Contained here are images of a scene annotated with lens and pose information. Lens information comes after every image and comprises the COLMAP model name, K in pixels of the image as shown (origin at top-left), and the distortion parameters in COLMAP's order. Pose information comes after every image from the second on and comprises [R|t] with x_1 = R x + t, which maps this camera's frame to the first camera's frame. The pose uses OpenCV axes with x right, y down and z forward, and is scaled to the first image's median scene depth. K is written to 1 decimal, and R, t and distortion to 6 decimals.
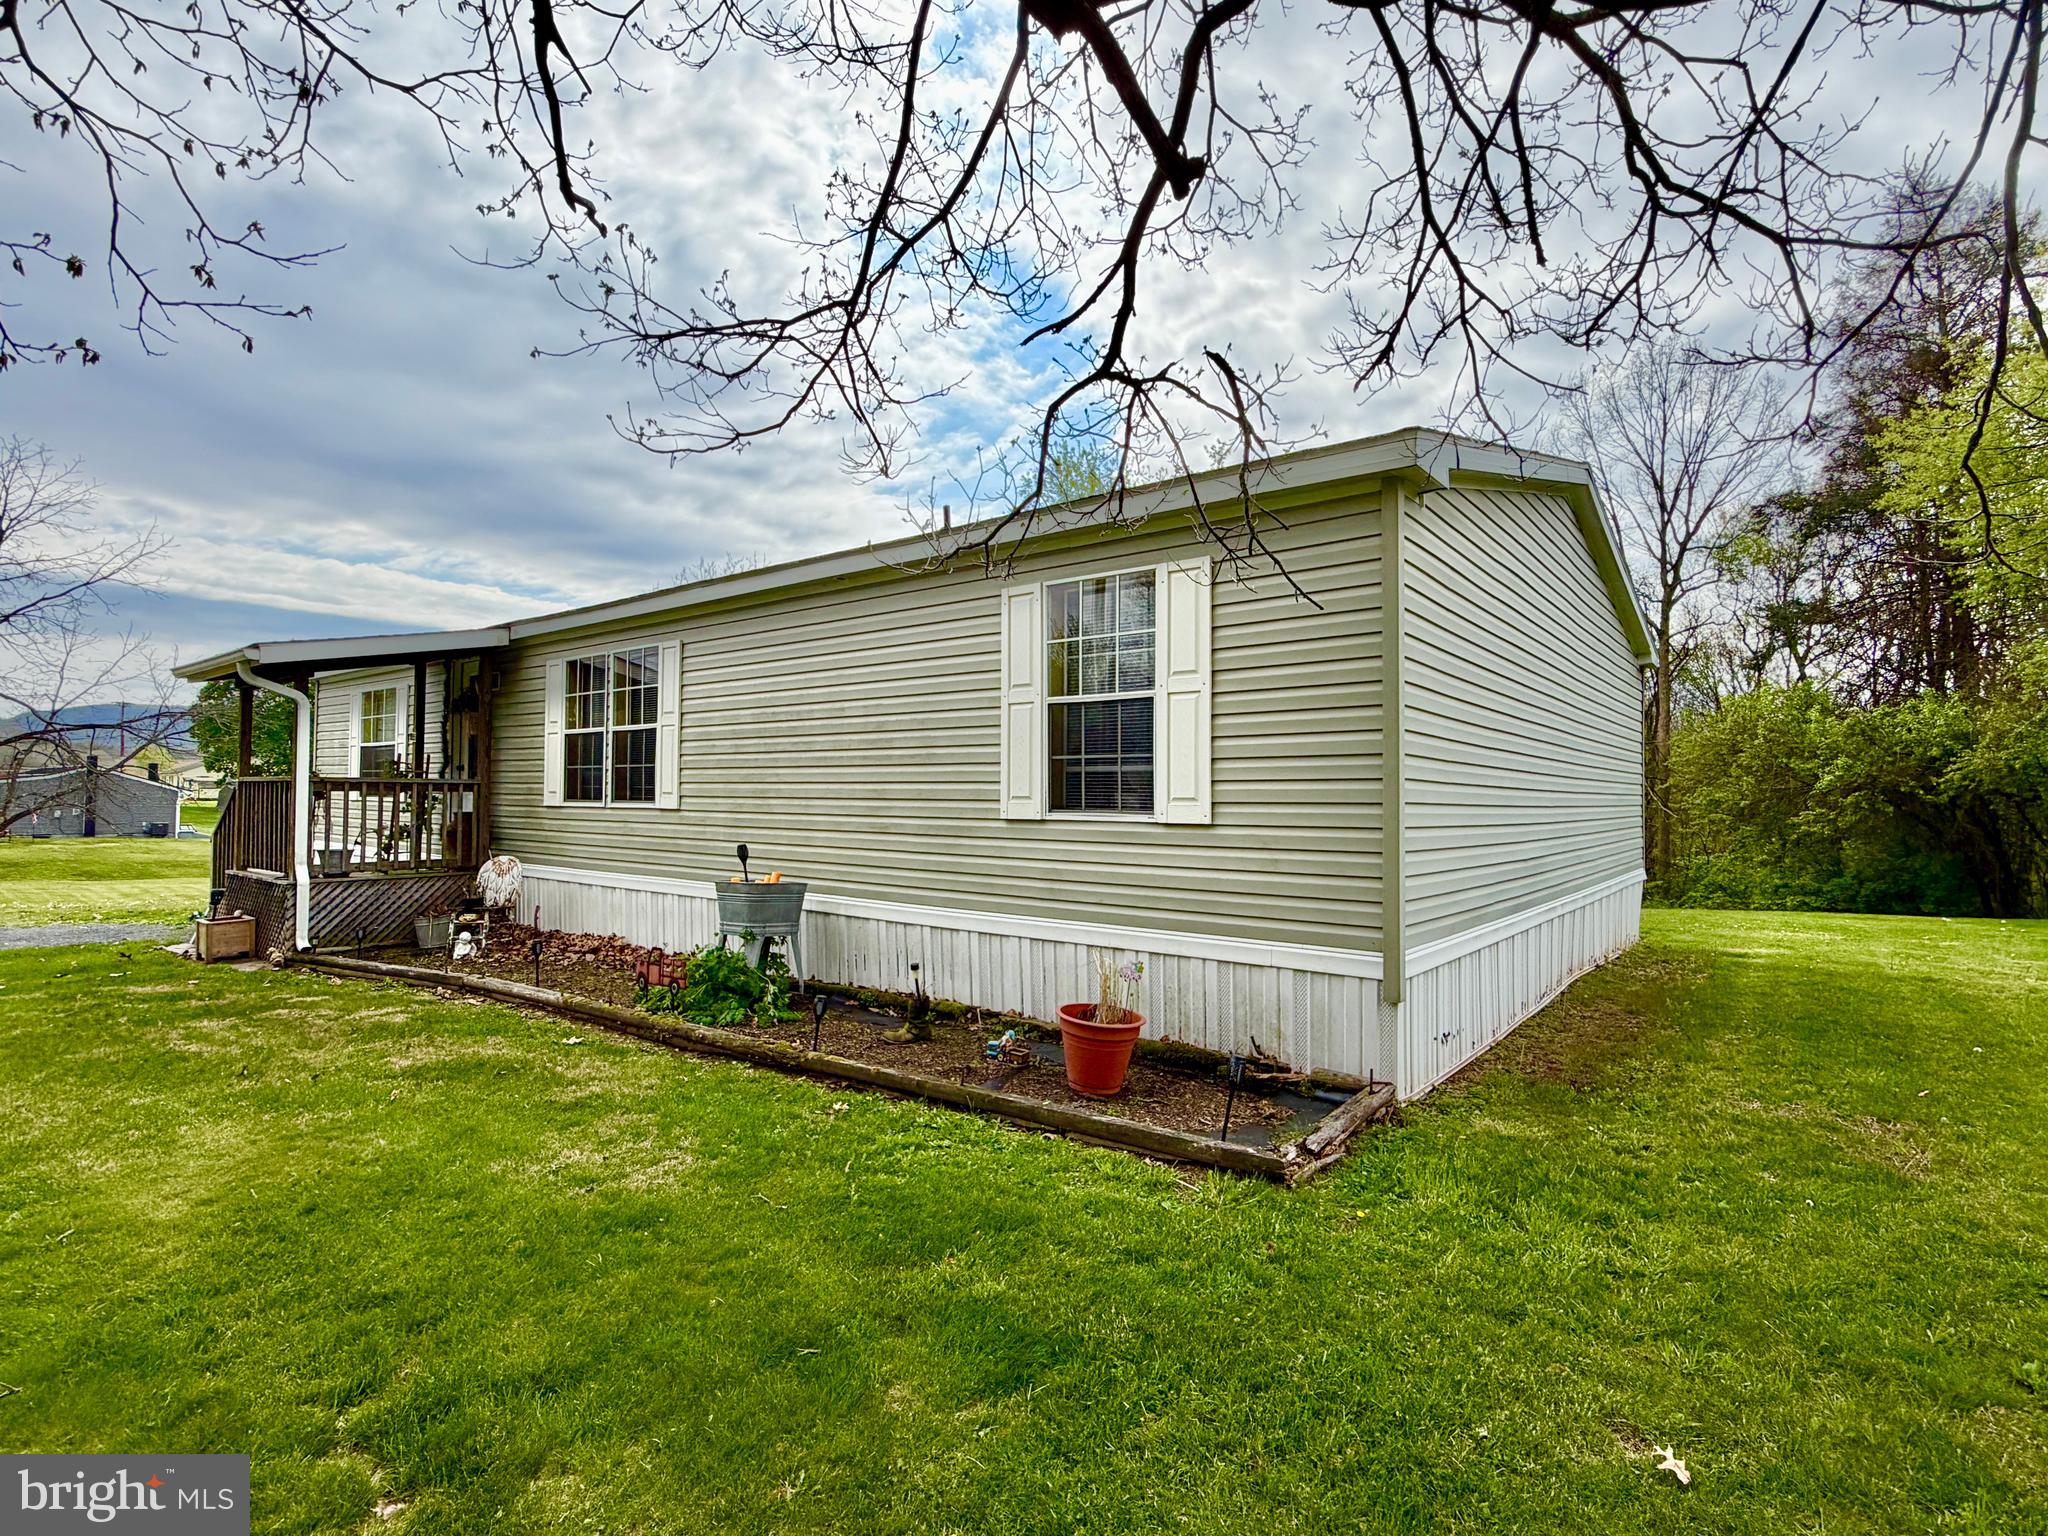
lens RADIAL K [[1018.7, 0, 1023.5], [0, 1018.7, 771.4], [0, 0, 1]] dist [-0.000795, -0.000194]
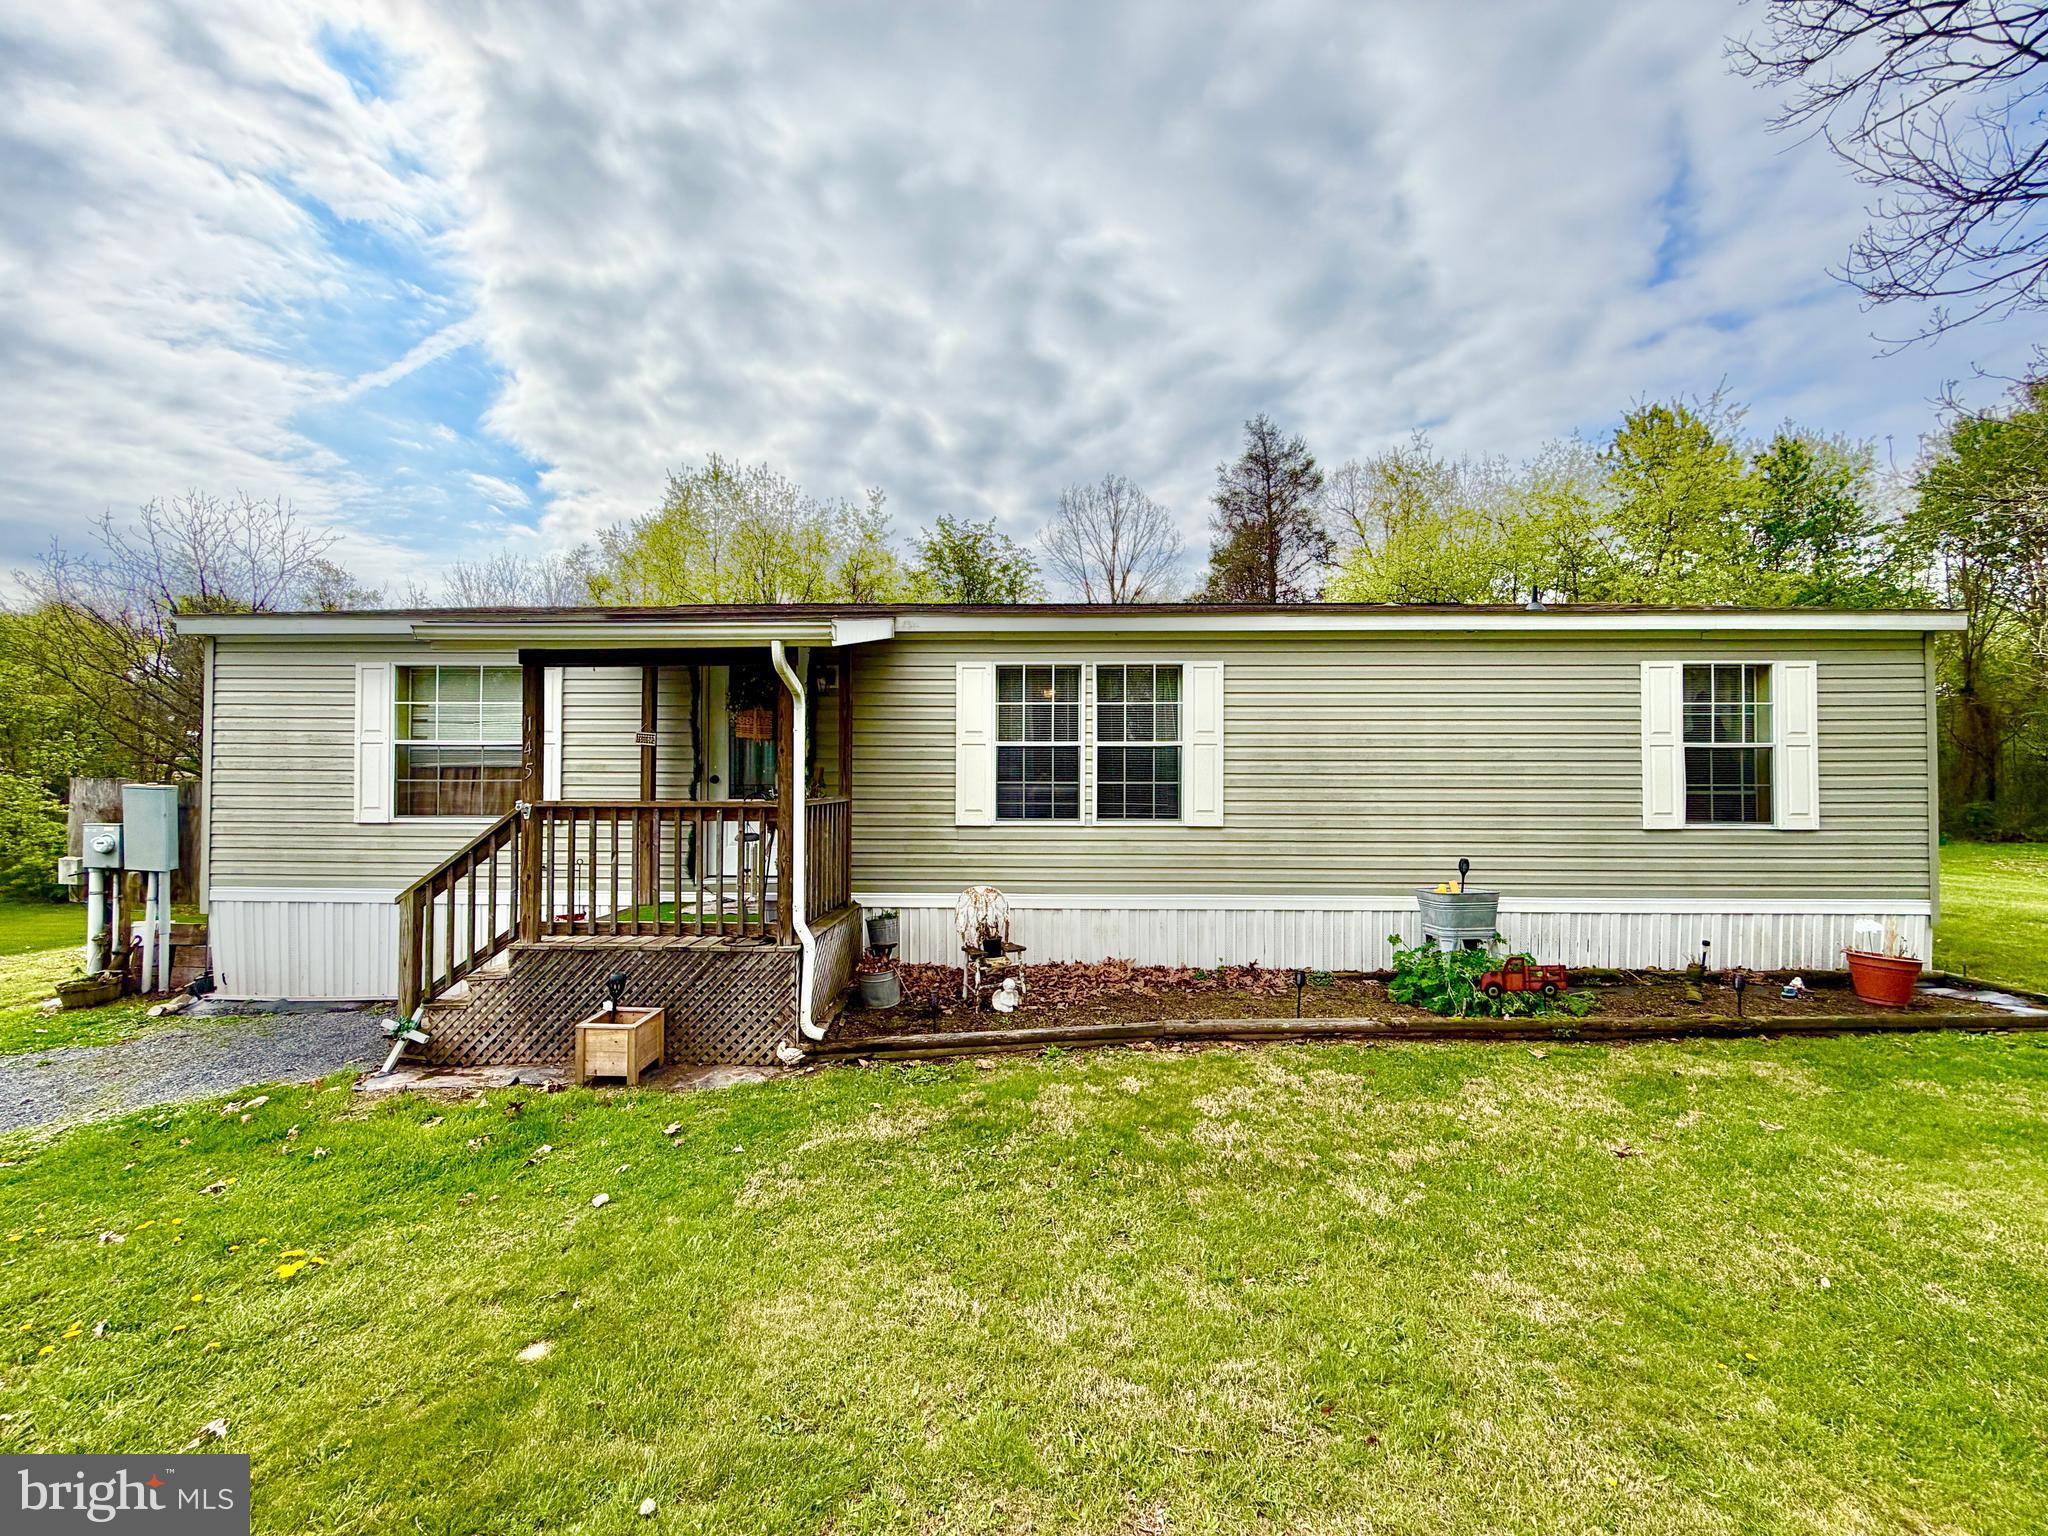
lens RADIAL K [[830.7, 0, 1023.6], [0, 830.7, 769.0], [0, 0, 1]] dist [-0.003319, 0.000500]
pose [[0.784842, 0.017939, 0.619437, -1.210508], [-0.010484, 0.999822, -0.015671, -0.006982], [-0.619608, 0.005805, 0.784890, 0.572121]]
